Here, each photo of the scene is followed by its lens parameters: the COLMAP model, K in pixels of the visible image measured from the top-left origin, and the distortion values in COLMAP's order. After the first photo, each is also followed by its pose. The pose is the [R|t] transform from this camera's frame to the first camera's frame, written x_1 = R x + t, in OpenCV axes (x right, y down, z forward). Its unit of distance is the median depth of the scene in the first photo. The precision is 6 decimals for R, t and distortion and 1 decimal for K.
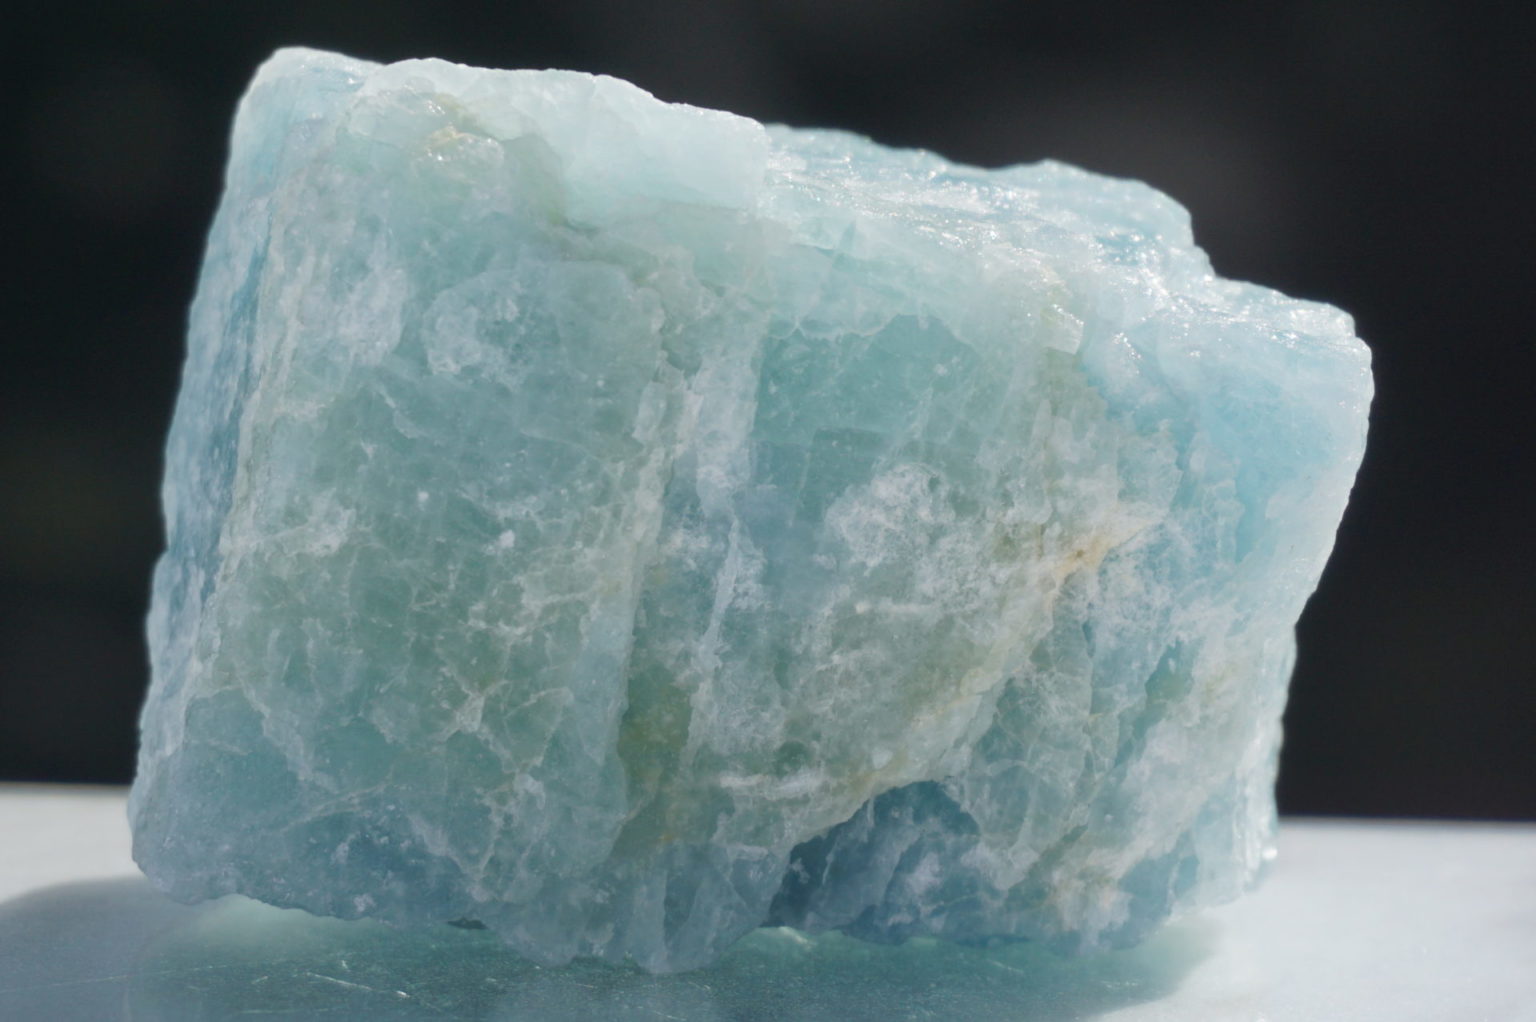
lens RADIAL K [[6856.8, 0, 767.2], [0, 6856.8, 509.5], [0, 0, 1]] dist [-0.259934, 0.000000]
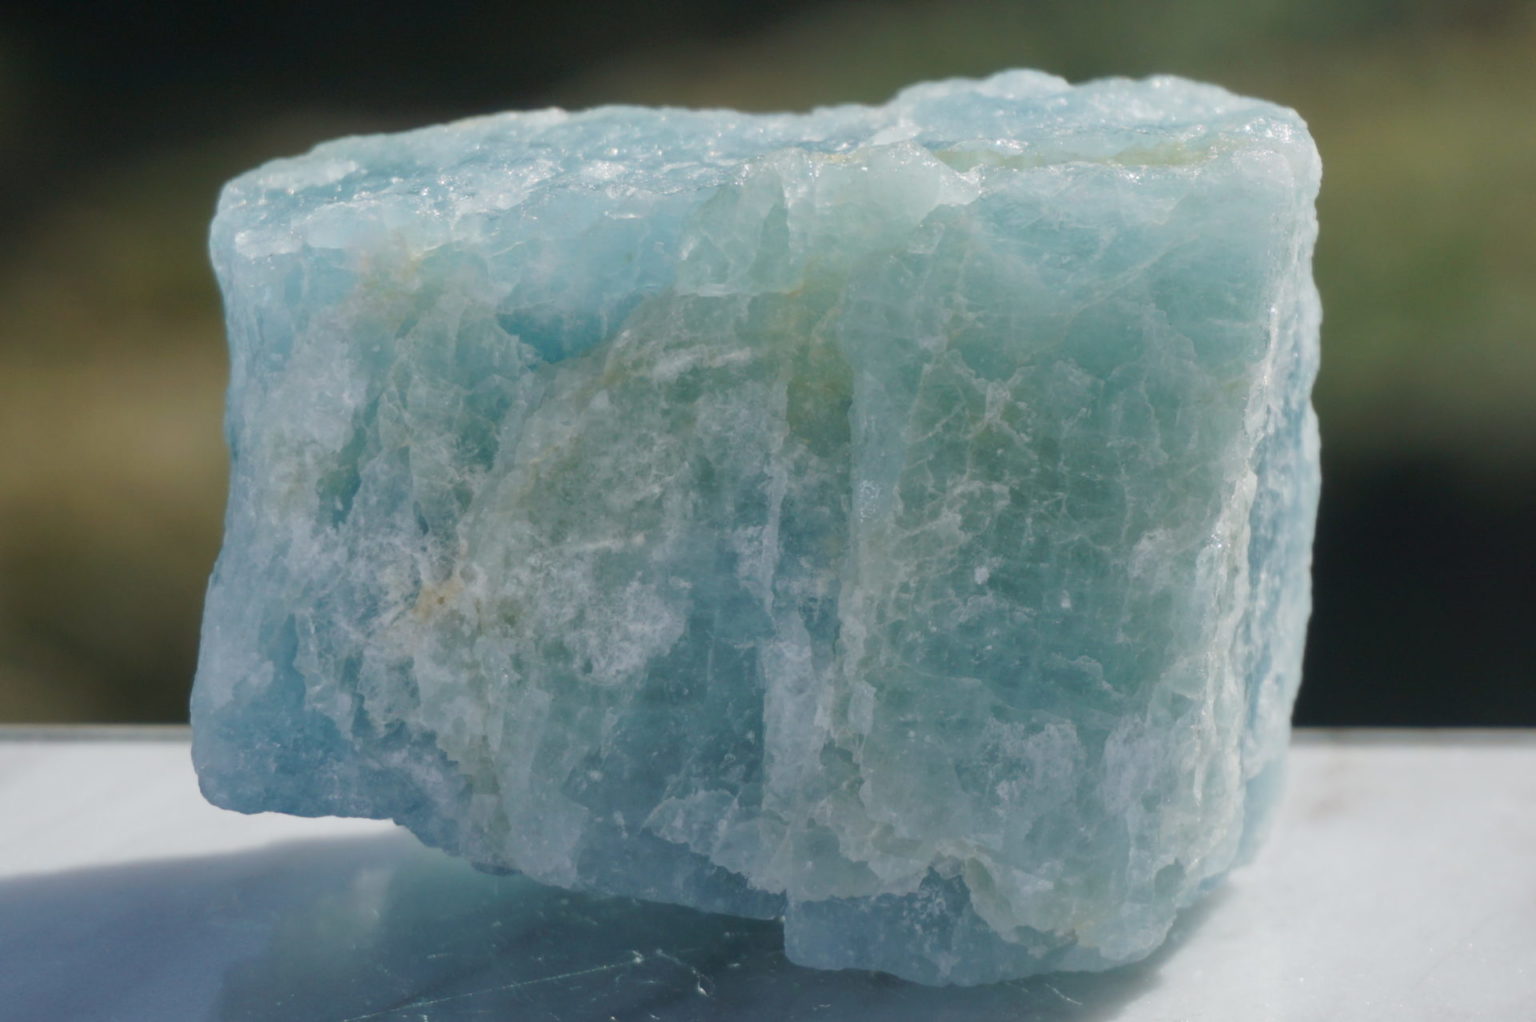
lens RADIAL K [[6856.8, 0, 768.8], [0, 6856.8, 509.0], [0, 0, 1]] dist [-0.259934, 0.000000]
pose [[-0.991269, 0.122707, 0.048252, -0.057161], [-0.131830, -0.929217, -0.345219, 0.378507], [0.002476, -0.348566, 0.937281, 0.017512]]
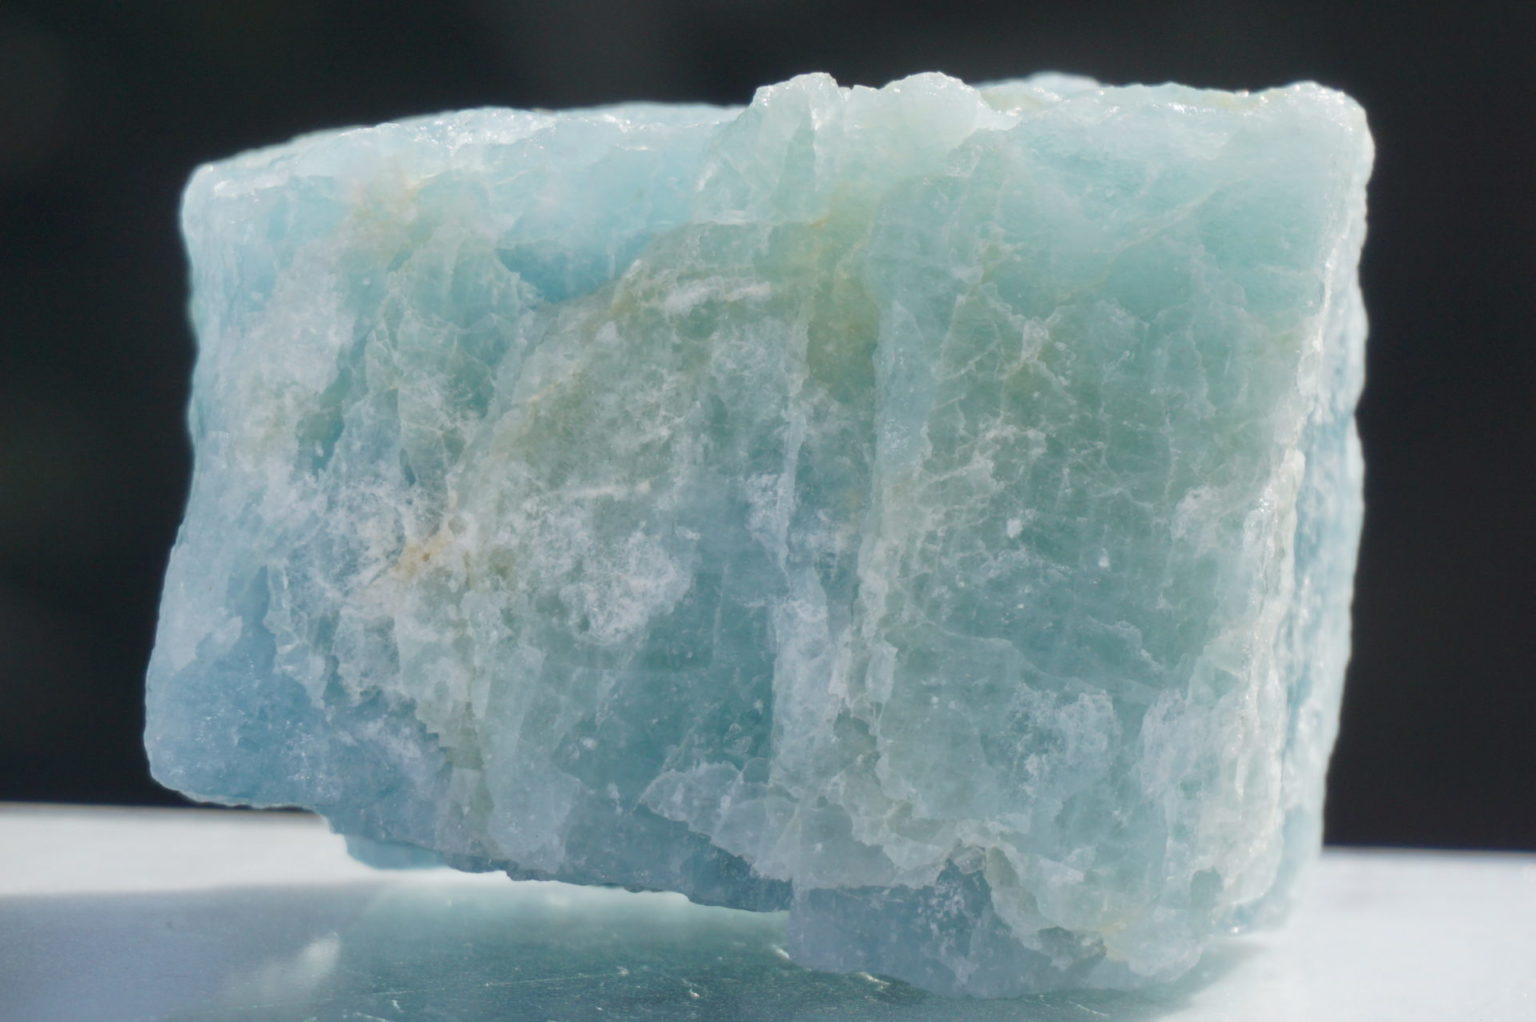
lens RADIAL K [[6856.8, 0, 764.1], [0, 6856.8, 508.7], [0, 0, 1]] dist [-0.259934, 0.000000]
pose [[-0.994820, 0.101546, -0.004587, 0.001614], [-0.099126, -0.979125, -0.177452, 0.182227], [-0.022510, -0.176078, 0.984119, 0.041649]]
